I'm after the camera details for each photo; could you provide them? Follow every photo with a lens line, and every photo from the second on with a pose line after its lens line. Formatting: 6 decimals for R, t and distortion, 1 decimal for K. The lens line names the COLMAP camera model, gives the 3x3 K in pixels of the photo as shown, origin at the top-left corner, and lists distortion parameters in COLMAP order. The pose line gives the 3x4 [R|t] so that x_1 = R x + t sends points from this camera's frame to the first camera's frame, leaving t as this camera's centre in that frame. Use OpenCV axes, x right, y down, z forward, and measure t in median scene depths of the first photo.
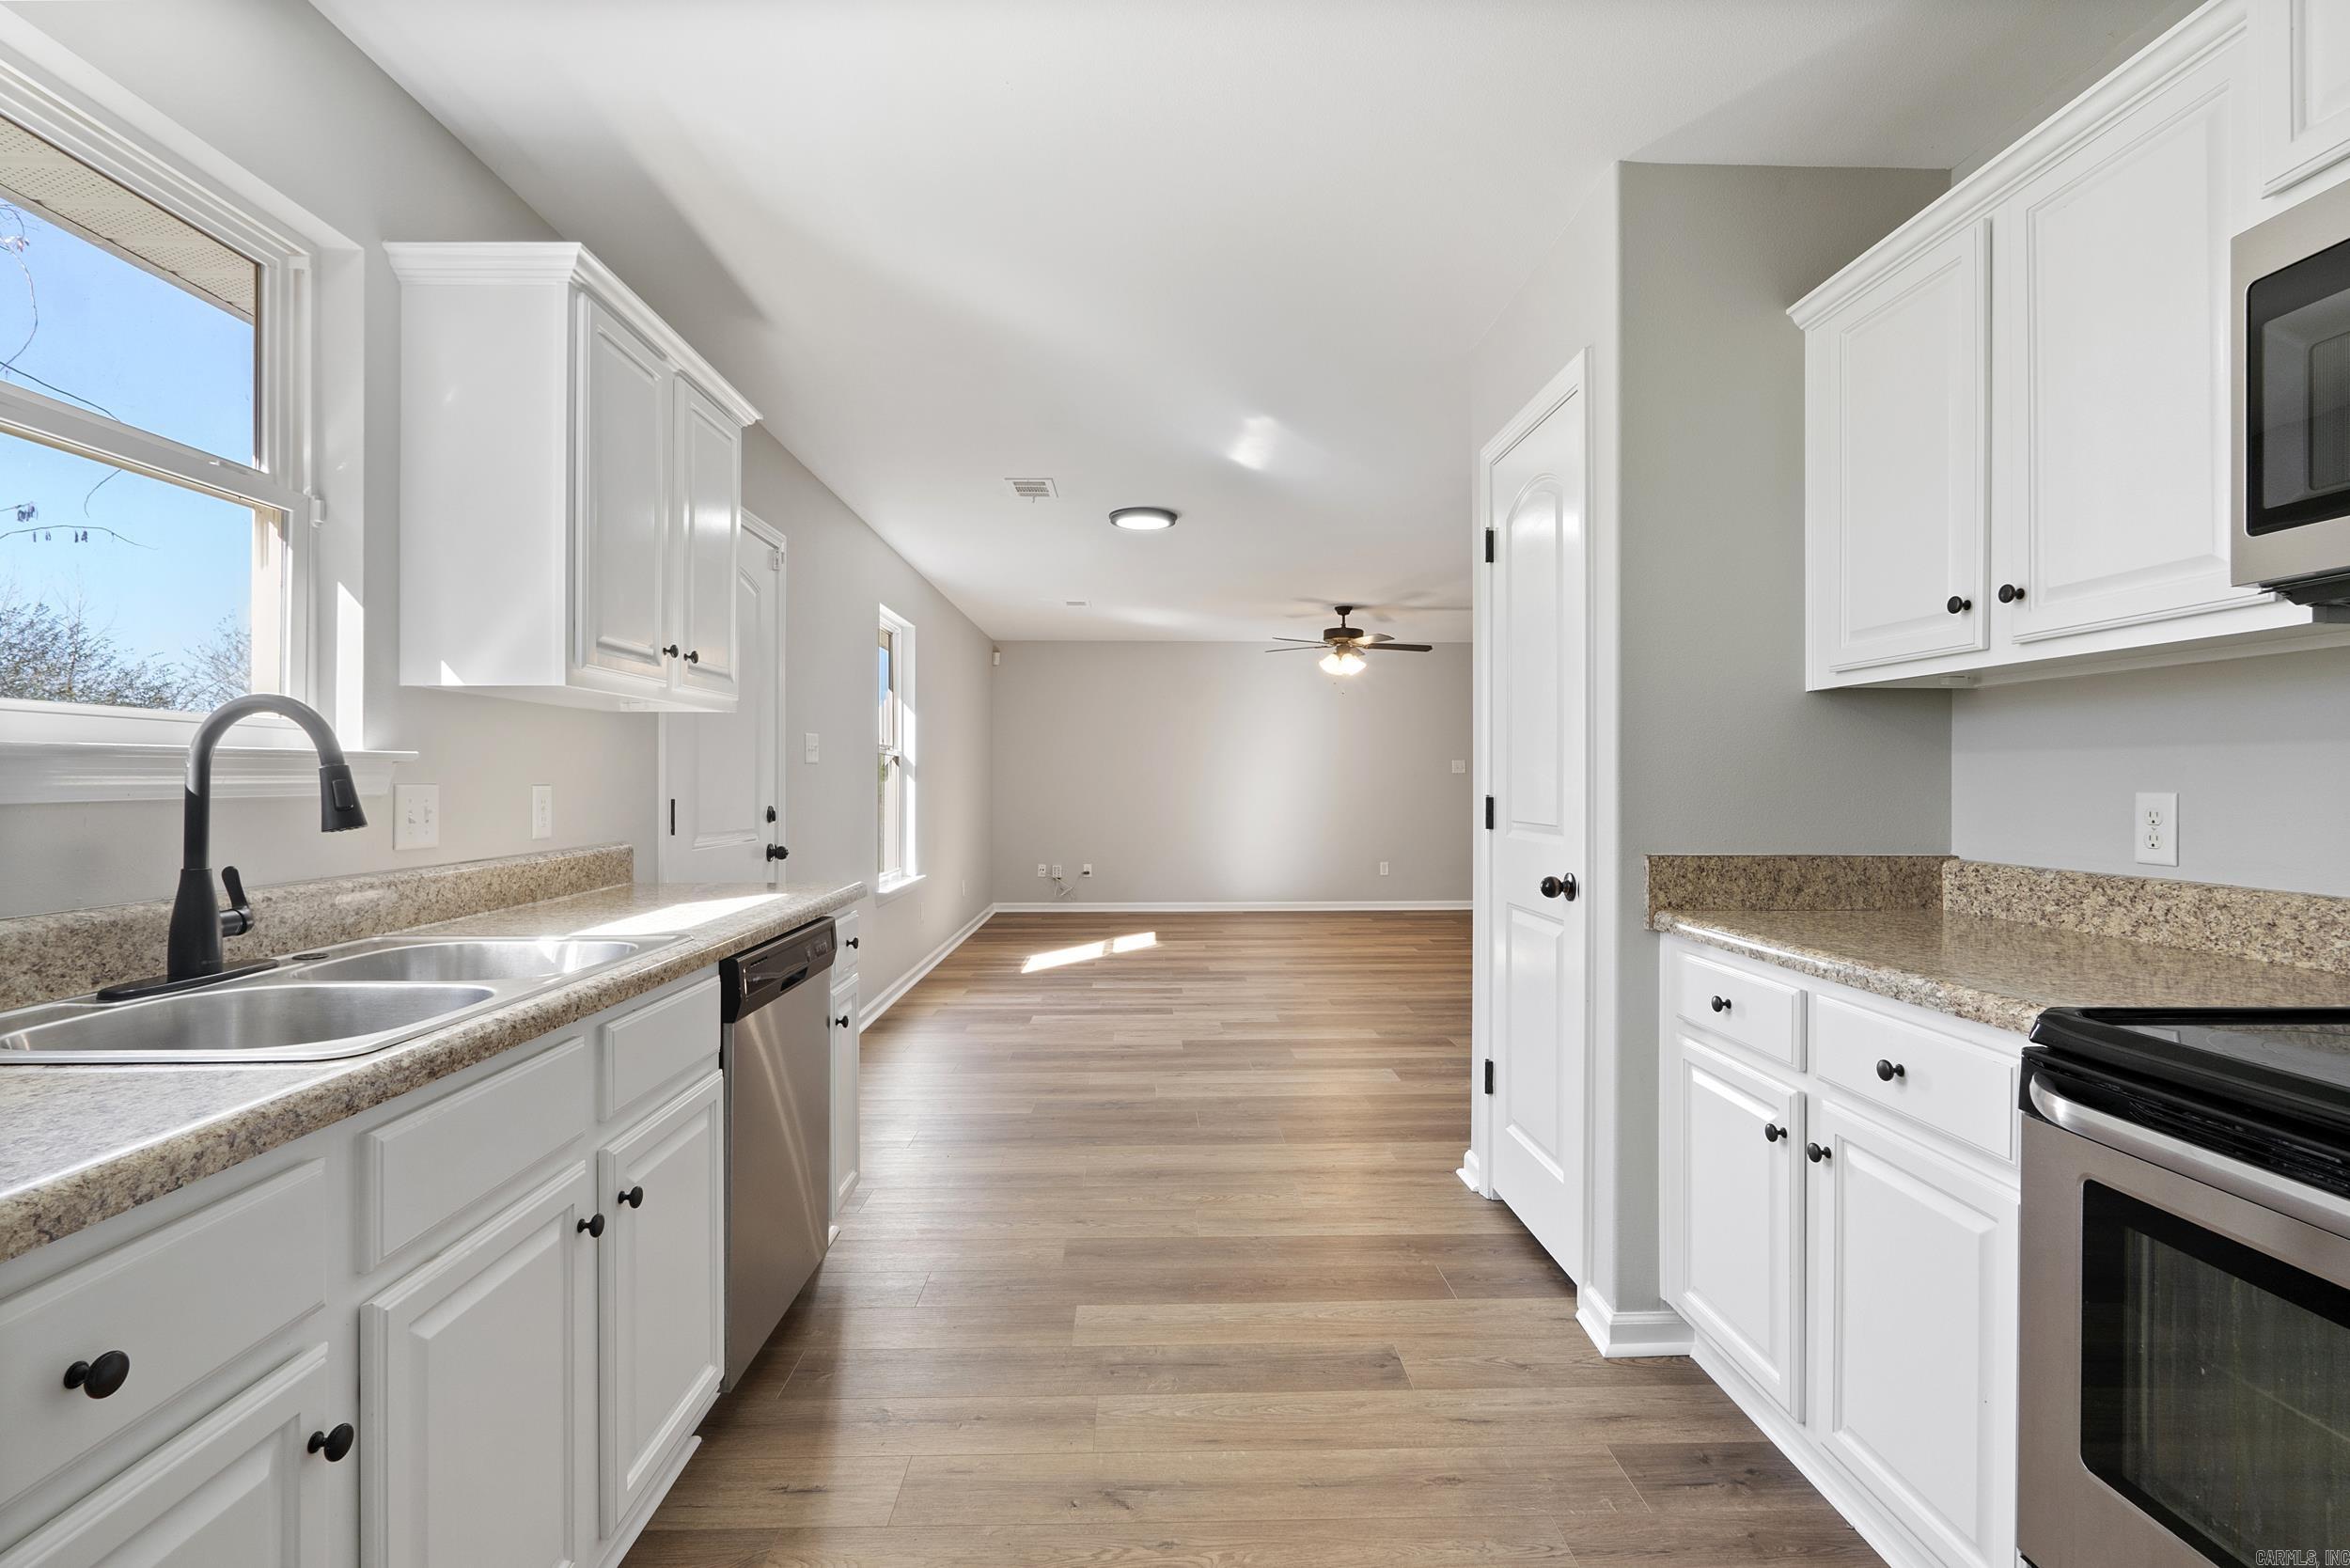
lens RADIAL K [[1079.6, 0, 1189.6], [0, 1079.6, 795.4], [0, 0, 1]] dist [-0.005598, 0.000687]
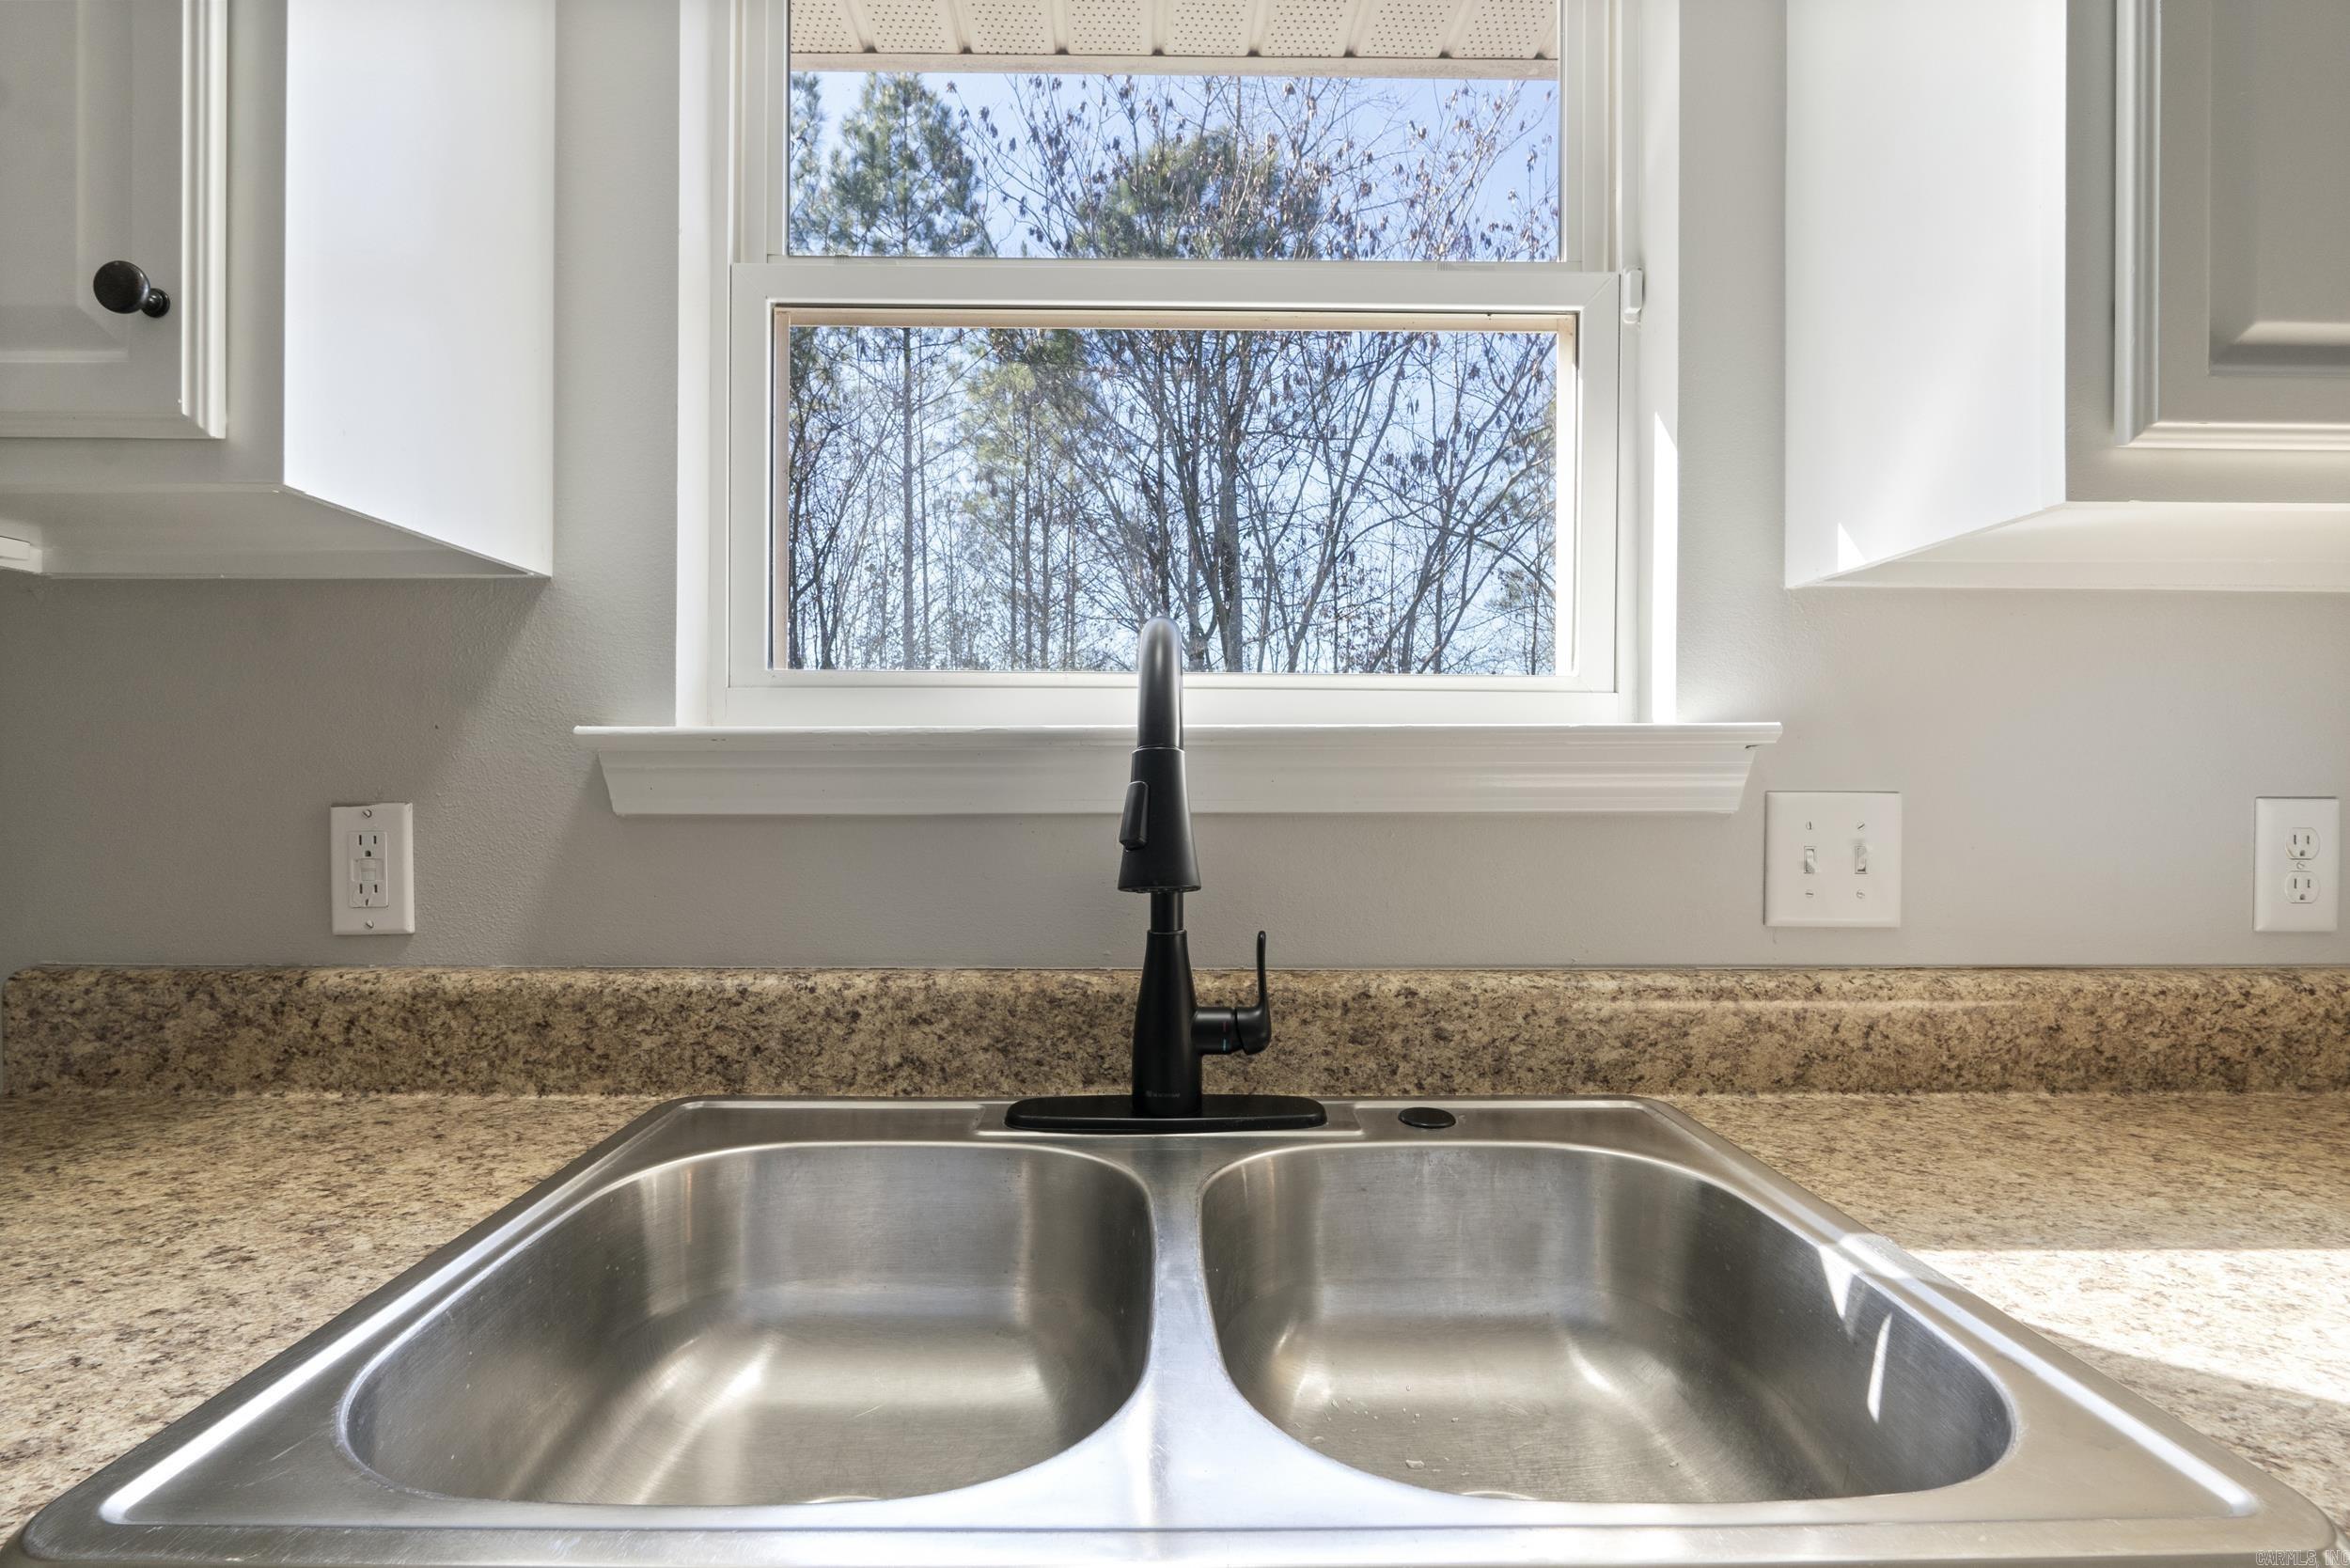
lens RADIAL K [[1079.6, 0, 1164.9], [0, 1079.6, 777.2], [0, 0, 1]] dist [-0.005598, 0.000687]
pose [[-0.032231, -0.008813, -0.999442, -0.238274], [-0.017160, 0.999819, -0.008263, -0.008337], [0.999333, 0.016884, -0.032376, 0.743769]]
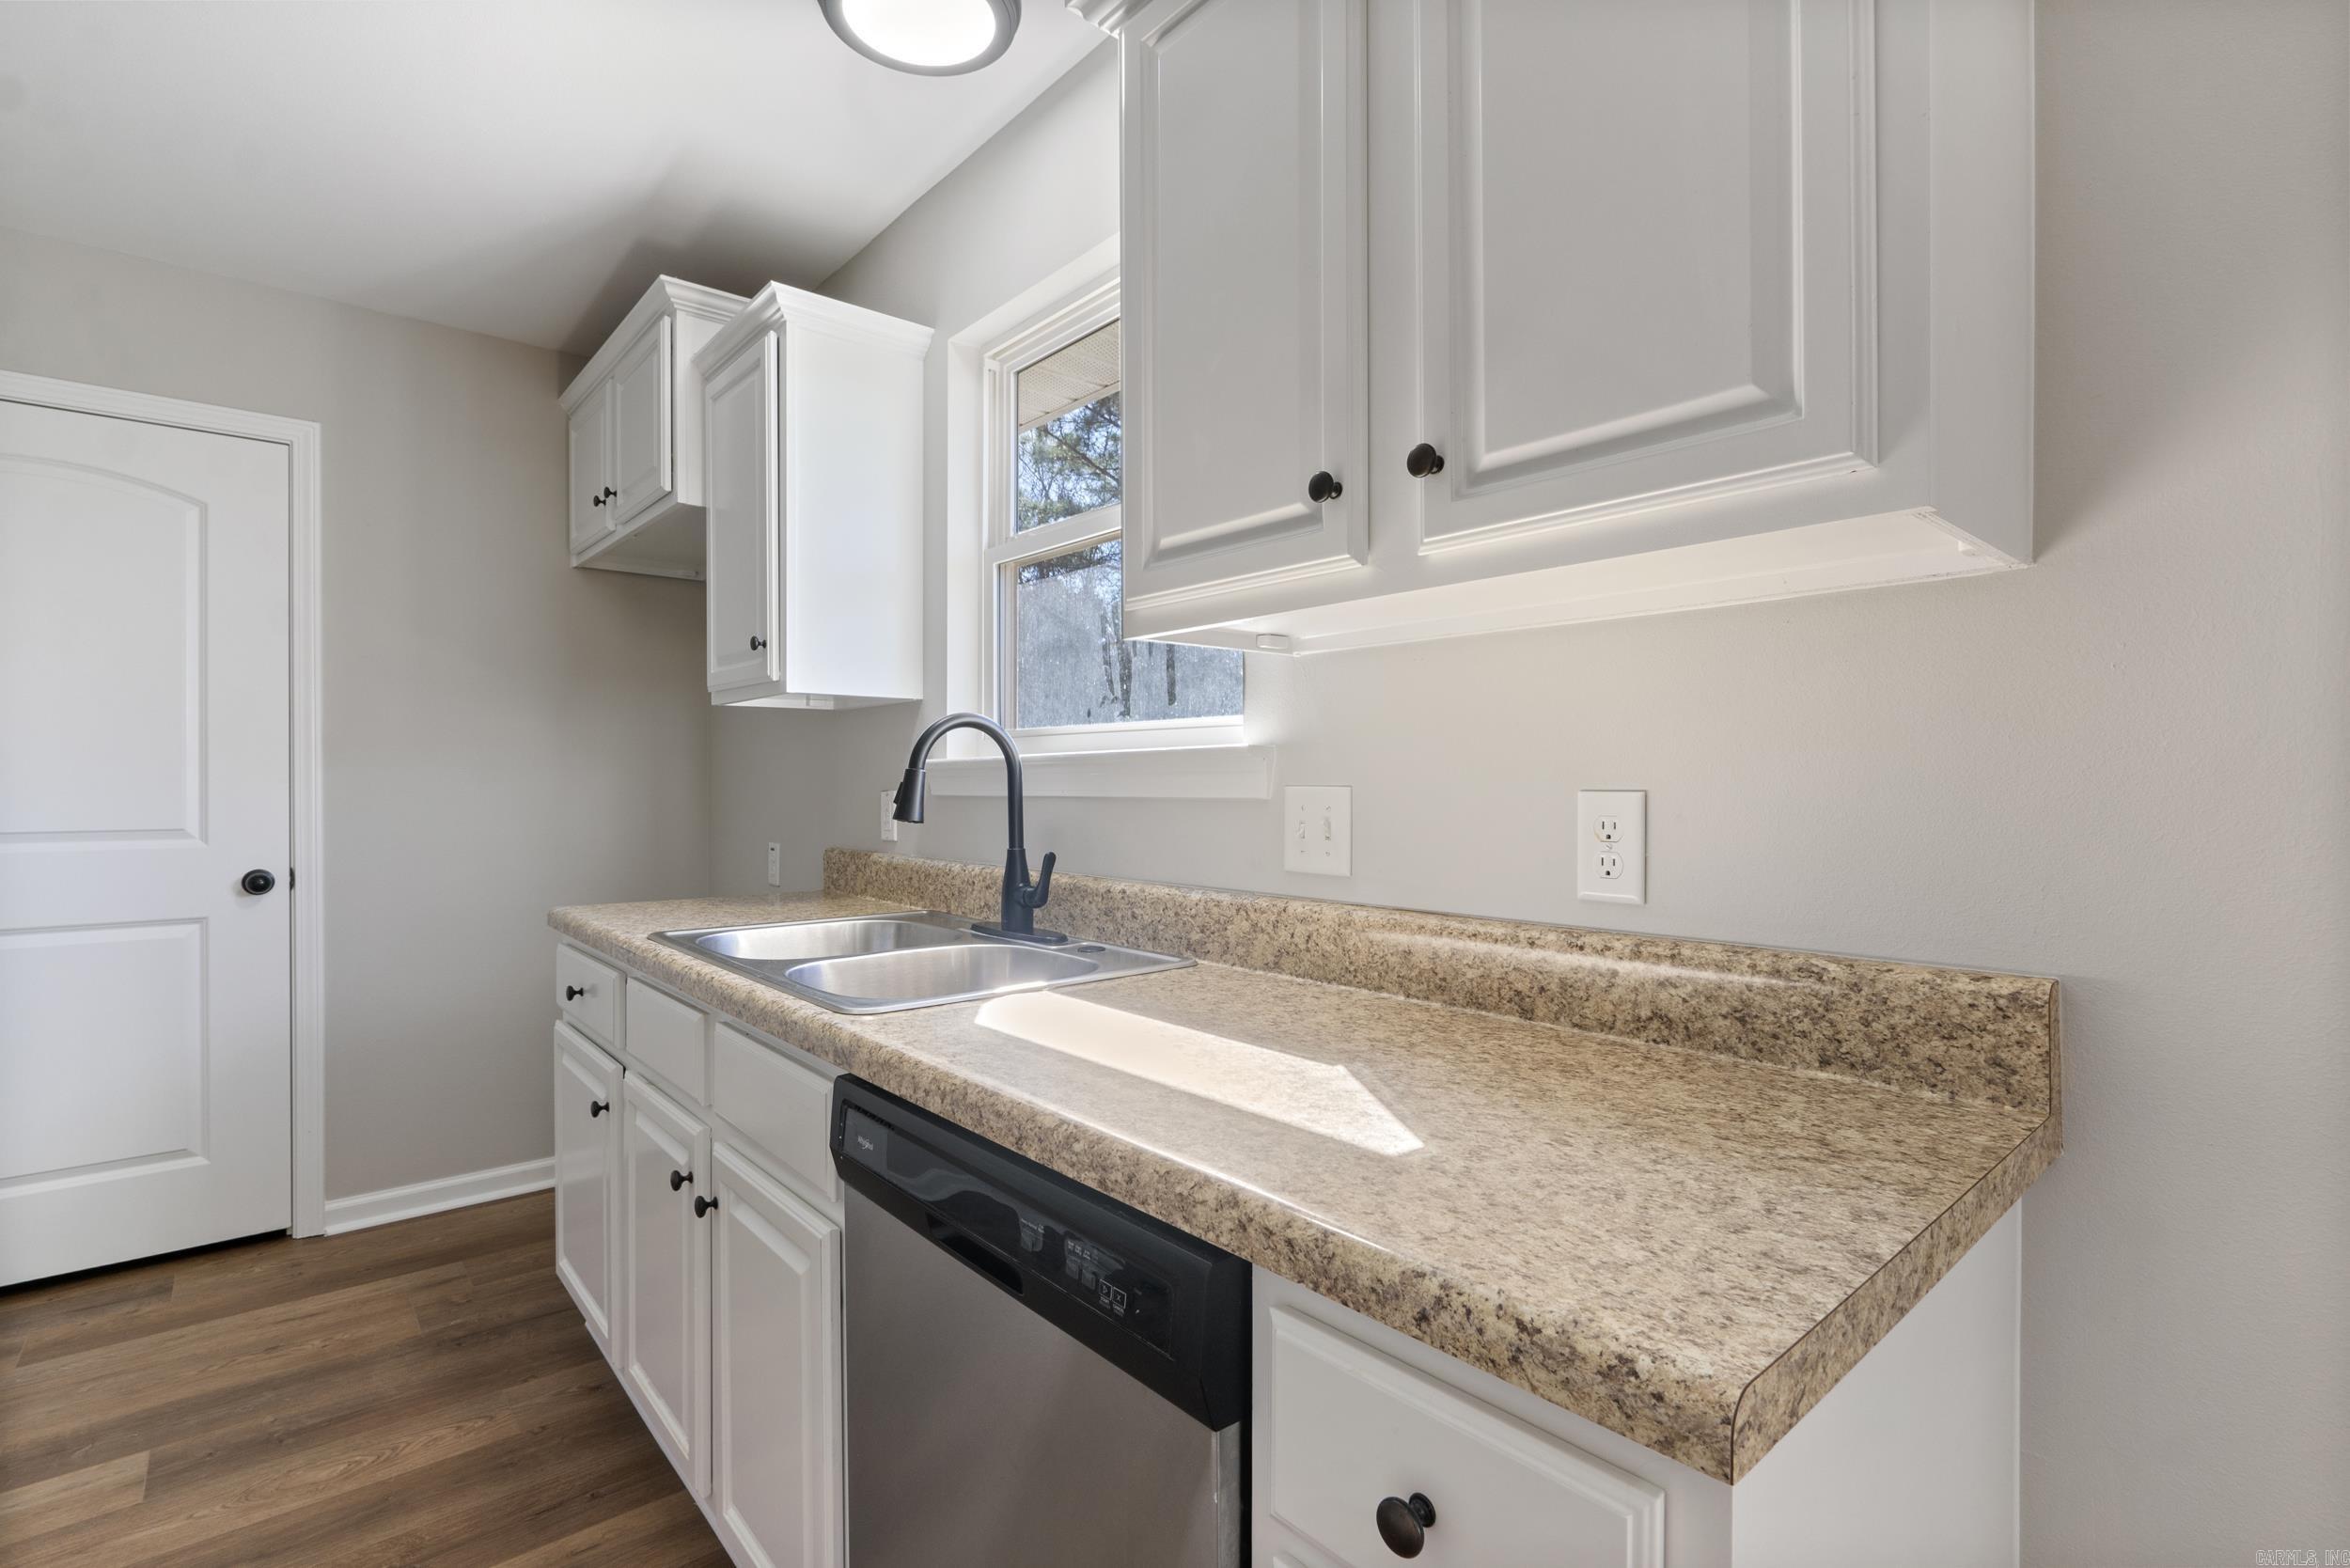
lens RADIAL K [[1079.6, 0, 1167.1], [0, 1079.6, 784.6], [0, 0, 1]] dist [-0.005598, 0.000687]
pose [[-0.787632, 0.004919, -0.616126, -0.190076], [-0.005975, 0.999860, 0.015620, -0.023184], [0.616117, 0.015984, -0.787493, 1.571043]]
